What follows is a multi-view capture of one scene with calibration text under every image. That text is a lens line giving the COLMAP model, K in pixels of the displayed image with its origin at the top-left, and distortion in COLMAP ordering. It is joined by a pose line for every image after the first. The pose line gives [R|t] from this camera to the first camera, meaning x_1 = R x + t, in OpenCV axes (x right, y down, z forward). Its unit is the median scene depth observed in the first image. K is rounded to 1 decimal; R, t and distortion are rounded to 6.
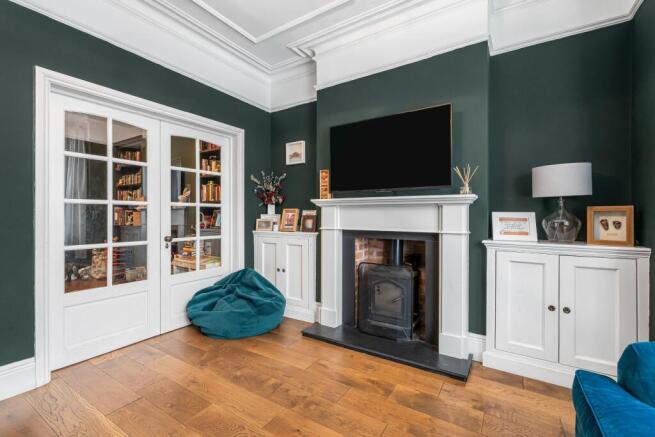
lens RADIAL K [[290.8, 0, 324.3], [0, 290.8, 211.6], [0, 0, 1]] dist [0.000400, 0.000183]
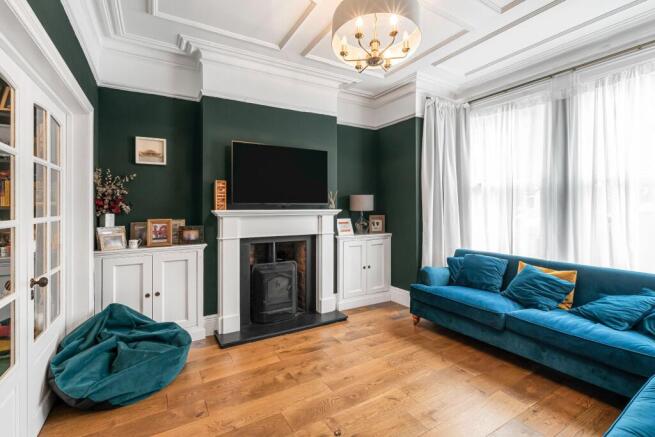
lens RADIAL K [[295.1, 0, 325.0], [0, 295.1, 203.5], [0, 0, 1]] dist [0.000123, 0.000165]
pose [[0.460716, 0.011178, 0.887477, -0.985086], [-0.002234, 0.999932, -0.011434, -0.069646], [-0.887545, 0.003285, 0.460710, 0.275910]]
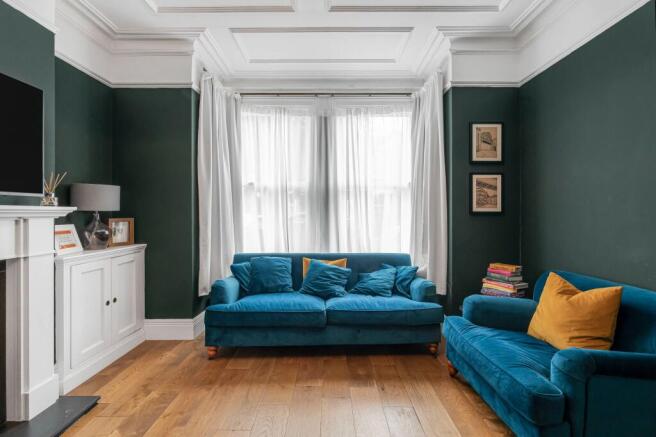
lens RADIAL K [[291.2, 0, 324.8], [0, 291.2, 211.6], [0, 0, 1]] dist [0.000400, 0.000183]
pose [[-0.525578, 0.004686, 0.850732, -0.640406], [-0.001282, 0.999979, -0.006299, -0.037992], [-0.850744, -0.004401, -0.525561, 0.764605]]
